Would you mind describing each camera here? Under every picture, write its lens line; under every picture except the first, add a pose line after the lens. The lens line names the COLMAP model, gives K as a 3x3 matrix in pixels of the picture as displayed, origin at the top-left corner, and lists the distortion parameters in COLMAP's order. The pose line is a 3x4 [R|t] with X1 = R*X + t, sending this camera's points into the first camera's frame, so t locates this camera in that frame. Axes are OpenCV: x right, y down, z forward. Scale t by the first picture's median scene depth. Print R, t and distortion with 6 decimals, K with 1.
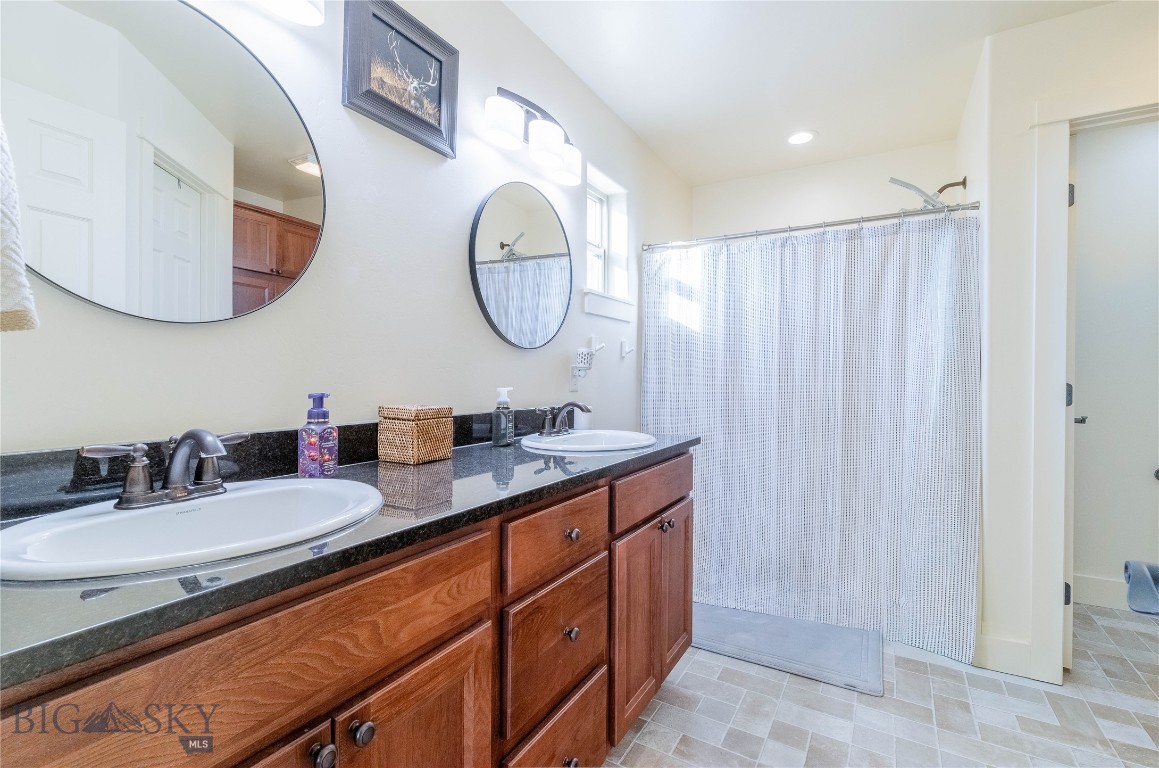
lens RADIAL K [[513.6, 0, 576.8], [0, 513.6, 383.4], [0, 0, 1]] dist [0.002708, -0.000196]
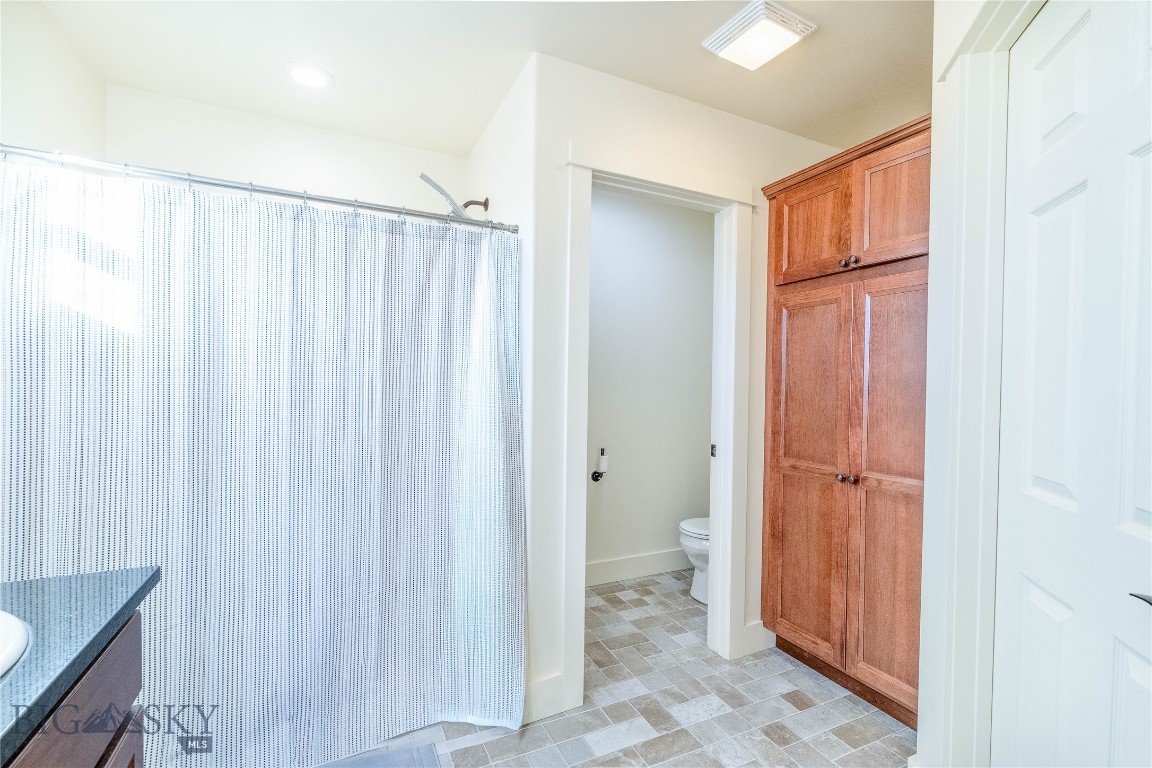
lens RADIAL K [[510.5, 0, 577.9], [0, 510.5, 386.0], [0, 0, 1]] dist [0.002708, -0.000196]
pose [[0.544041, -0.001834, 0.839057, 0.044383], [0.001980, 0.999998, 0.000901, -0.051918], [-0.839056, 0.001171, 0.544043, 0.355872]]
